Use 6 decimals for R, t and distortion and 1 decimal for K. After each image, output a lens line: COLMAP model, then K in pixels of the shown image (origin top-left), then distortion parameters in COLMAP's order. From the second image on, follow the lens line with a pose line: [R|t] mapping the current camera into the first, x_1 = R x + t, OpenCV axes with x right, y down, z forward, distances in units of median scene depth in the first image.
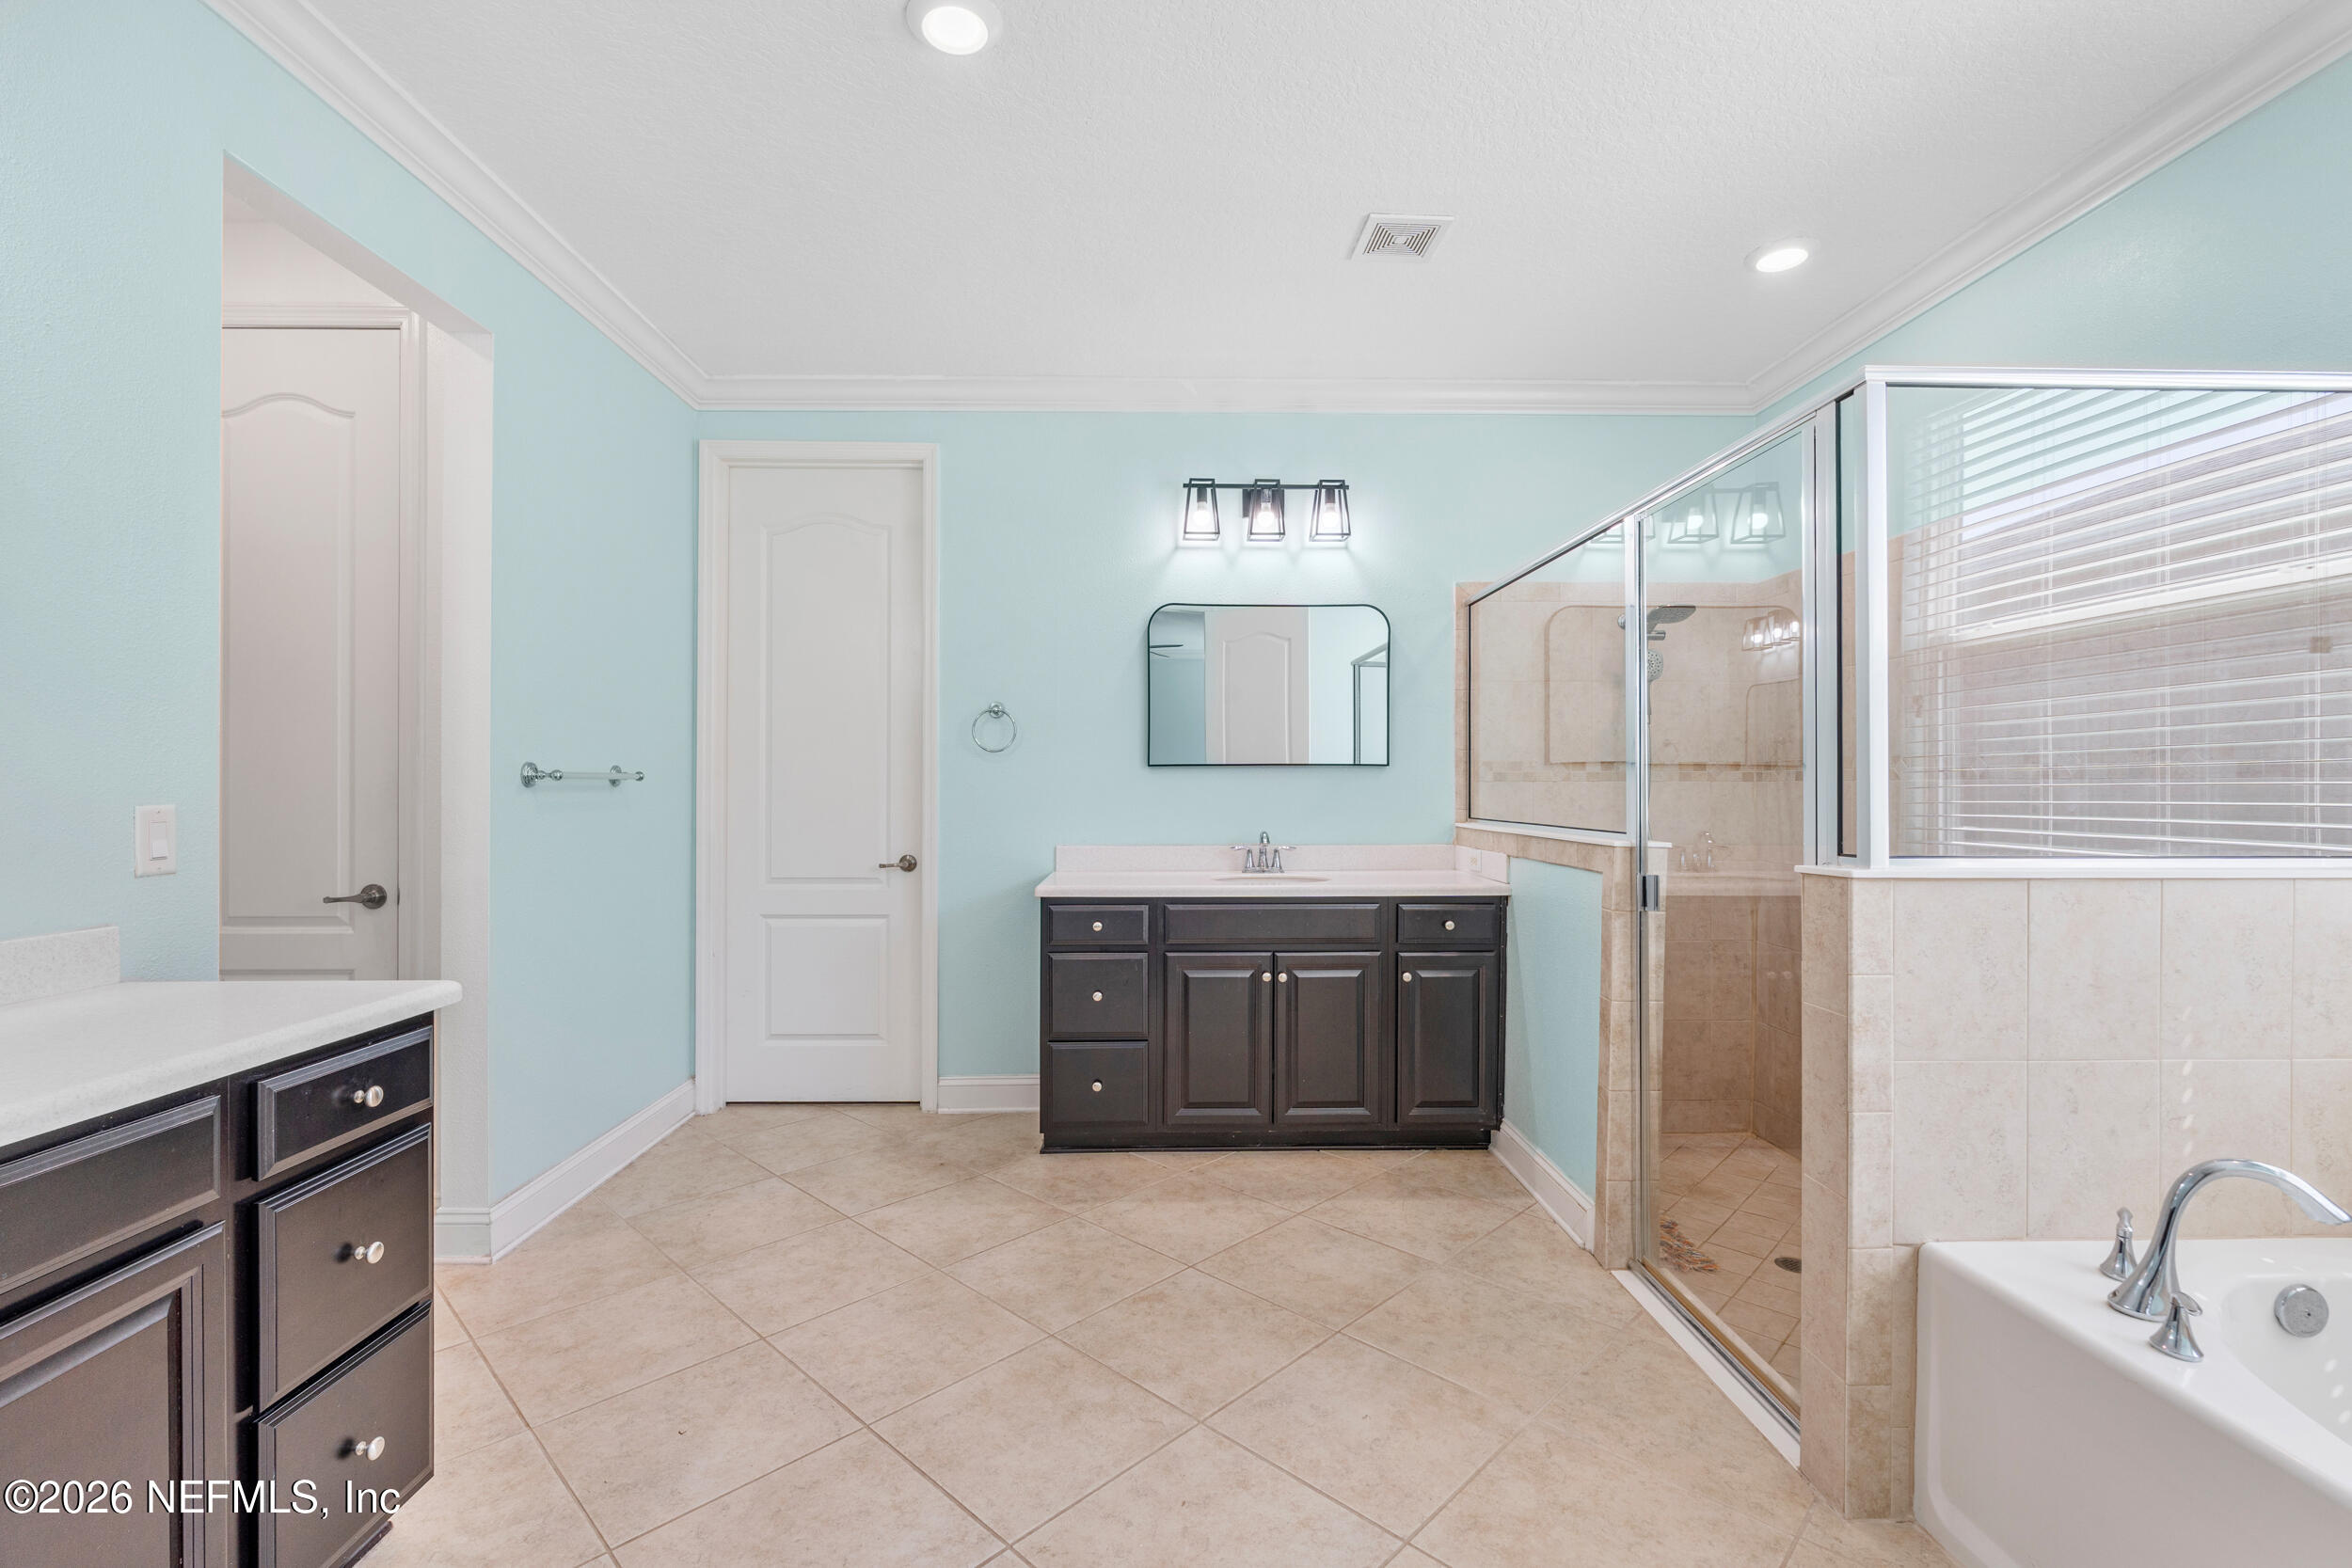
lens RADIAL K [[1024.8, 0, 1175.0], [0, 1024.8, 782.3], [0, 0, 1]] dist [-0.000409, -0.000203]
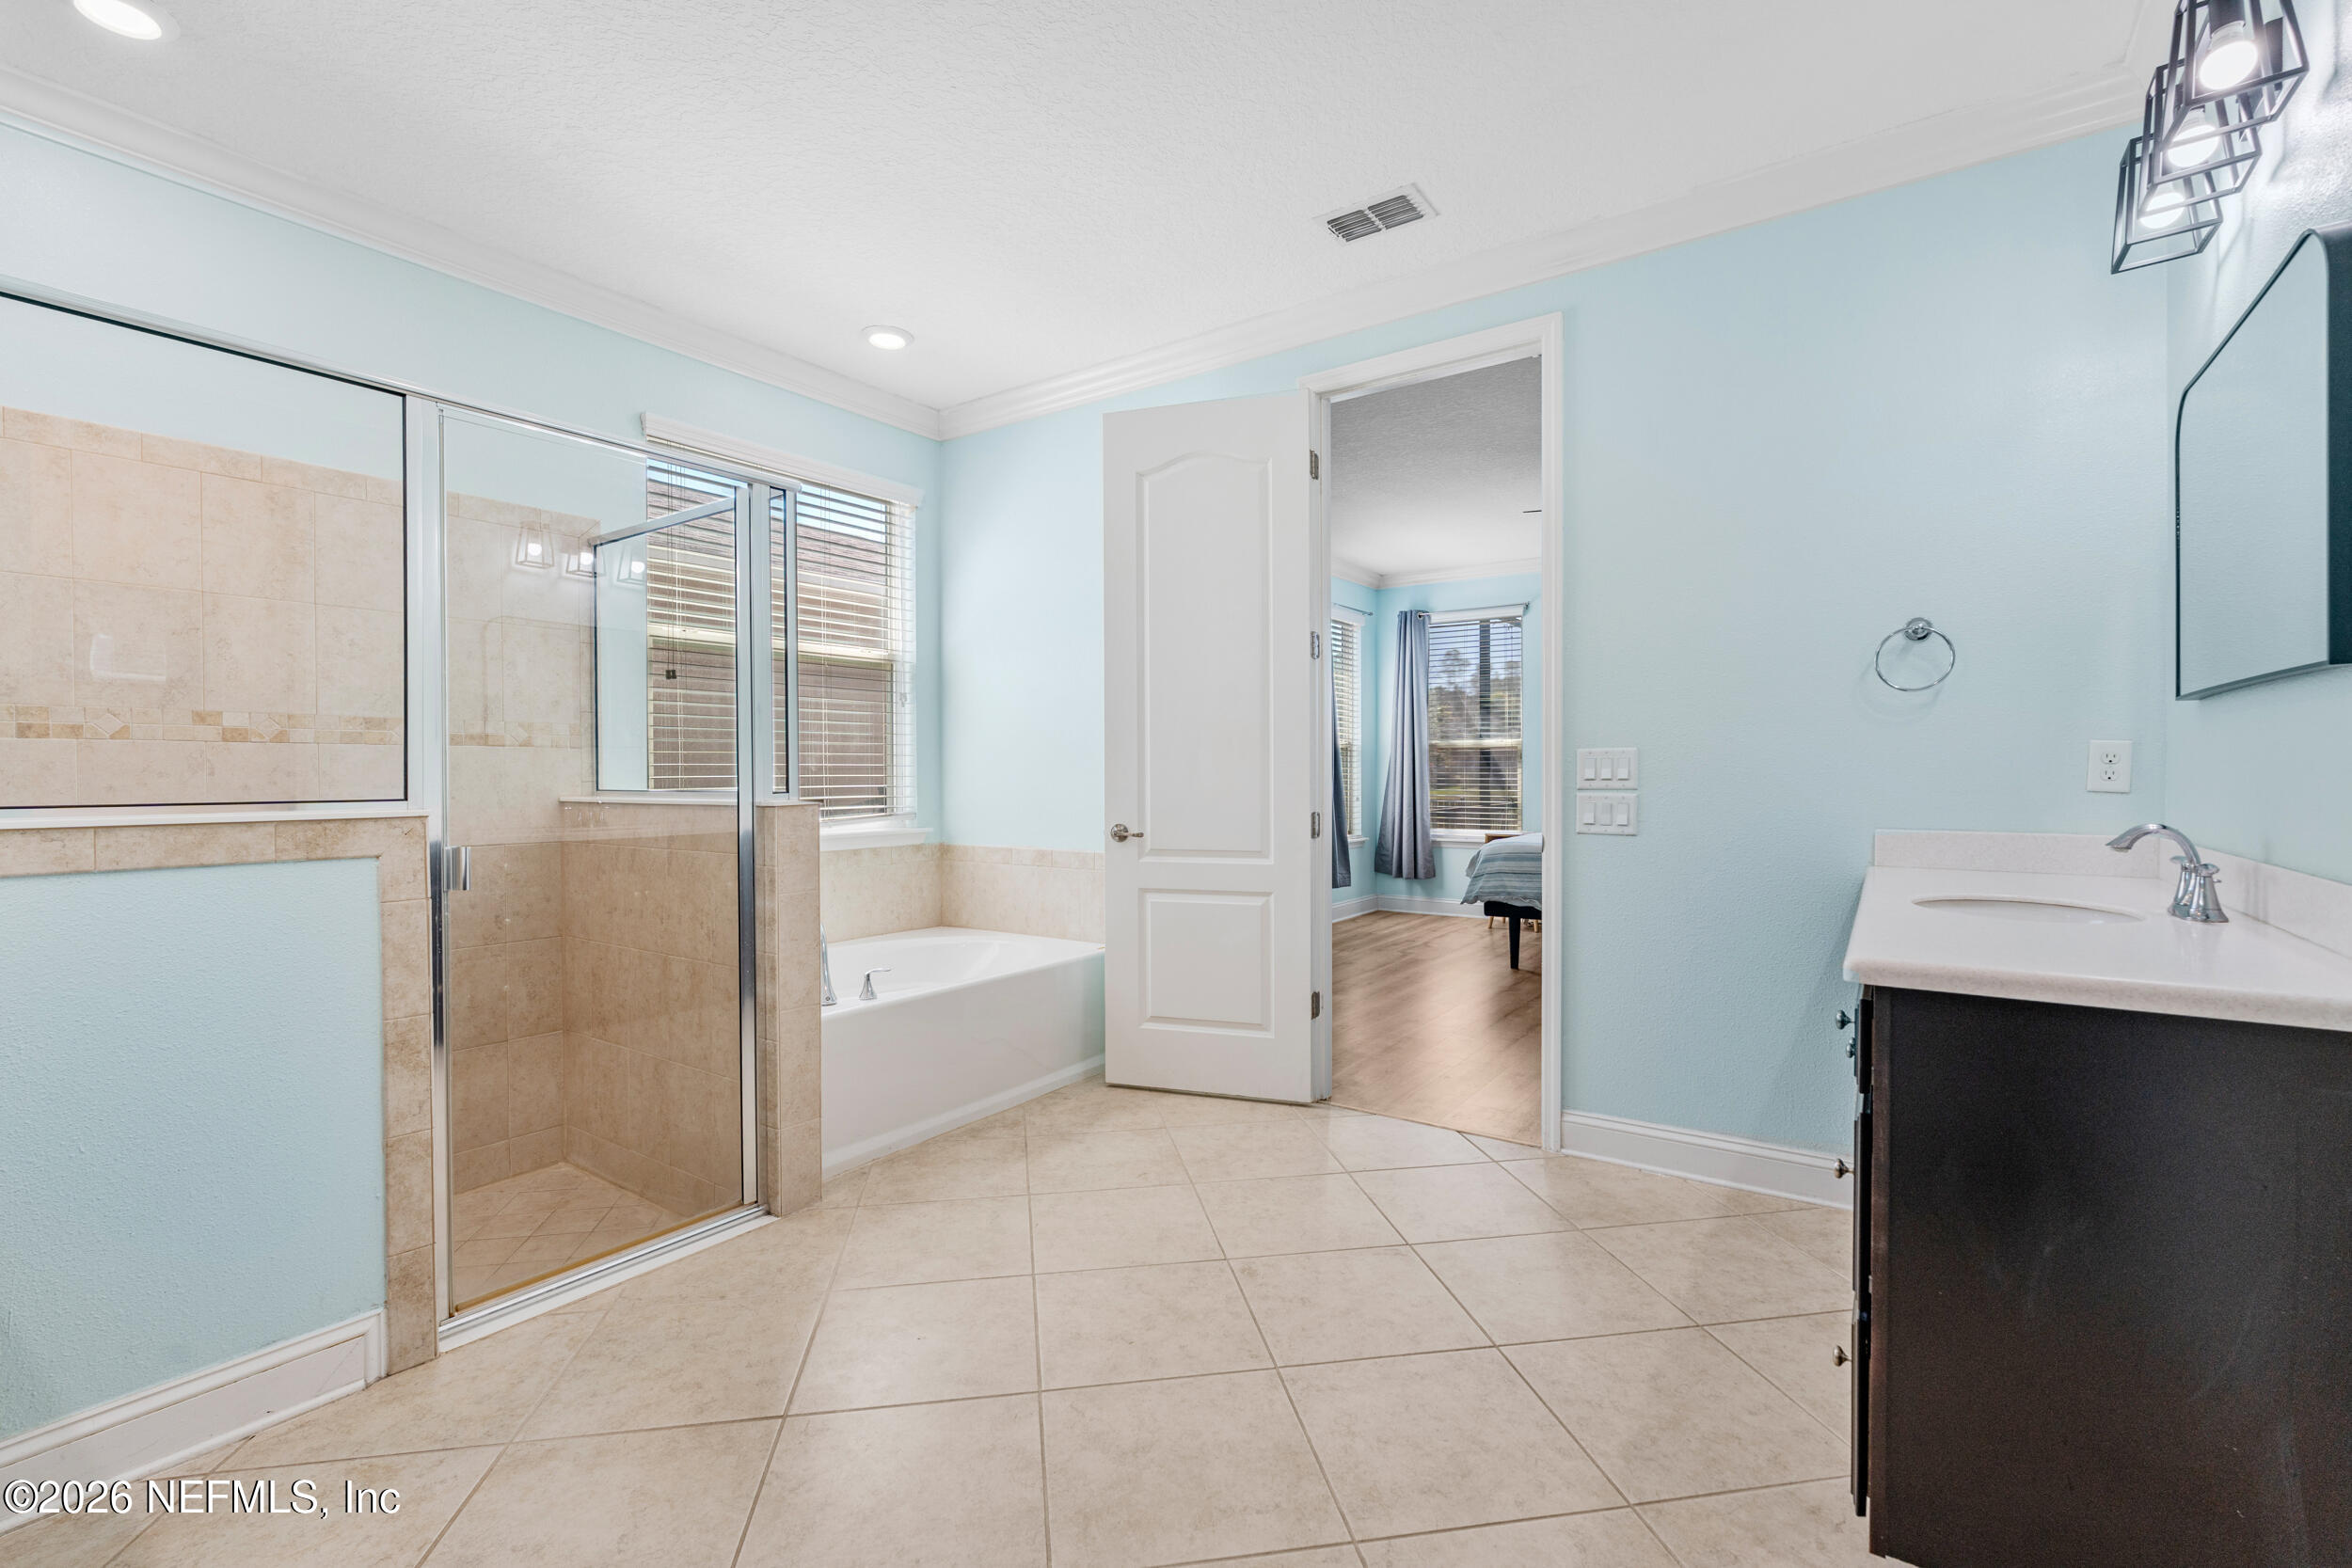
lens RADIAL K [[1024.8, 0, 1176.7], [0, 1024.8, 786.7], [0, 0, 1]] dist [-0.000409, -0.000203]
pose [[-0.800926, -0.004620, 0.598746, -0.700922], [0.001827, 0.999947, 0.010159, 0.048084], [-0.598761, 0.009231, -0.800875, 1.813348]]
